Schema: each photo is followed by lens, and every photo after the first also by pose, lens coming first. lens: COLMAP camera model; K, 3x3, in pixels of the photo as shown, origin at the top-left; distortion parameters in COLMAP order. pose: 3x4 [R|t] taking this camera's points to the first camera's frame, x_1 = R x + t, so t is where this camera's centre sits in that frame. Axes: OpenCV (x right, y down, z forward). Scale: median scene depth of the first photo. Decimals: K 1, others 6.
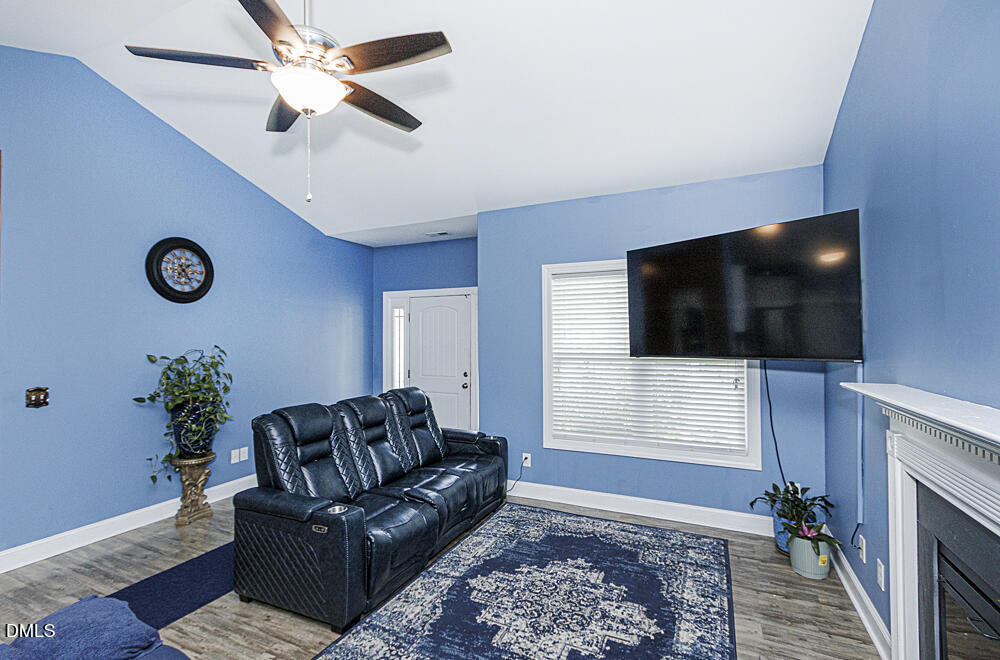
lens RADIAL K [[461.6, 0, 500.0], [0, 461.6, 330.0], [0, 0, 1]] dist [0.001770, 0.000151]
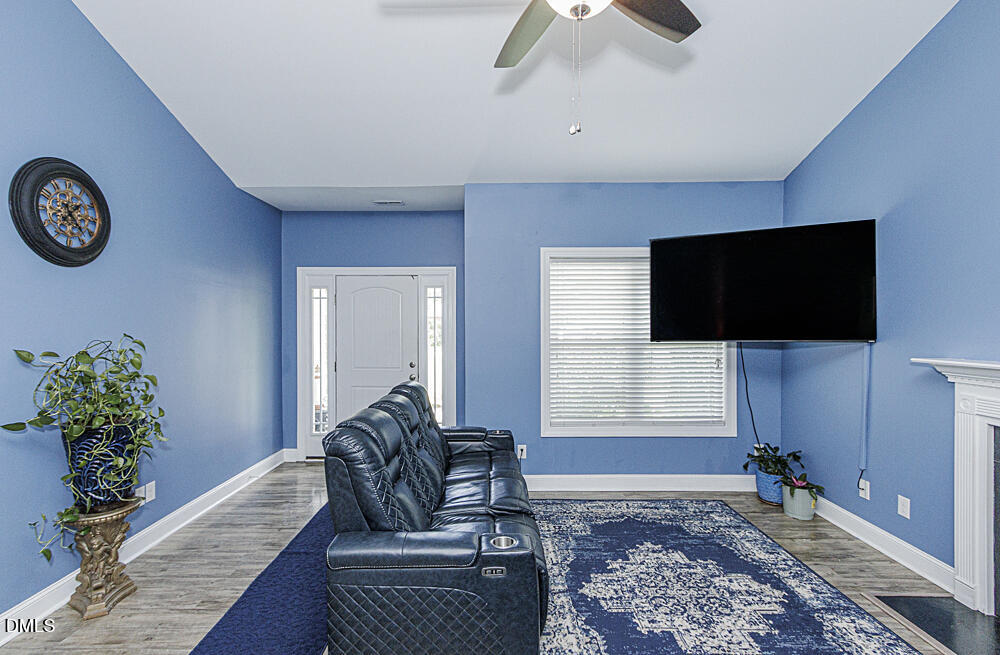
lens RADIAL K [[453.1, 0, 494.4], [0, 453.1, 325.7], [0, 0, 1]] dist [0.001157, 0.000066]
pose [[0.906095, -0.000057, 0.423075, -0.468415], [-0.007183, 0.999854, 0.015517, 0.009423], [-0.423014, -0.017099, 0.905962, 0.220010]]
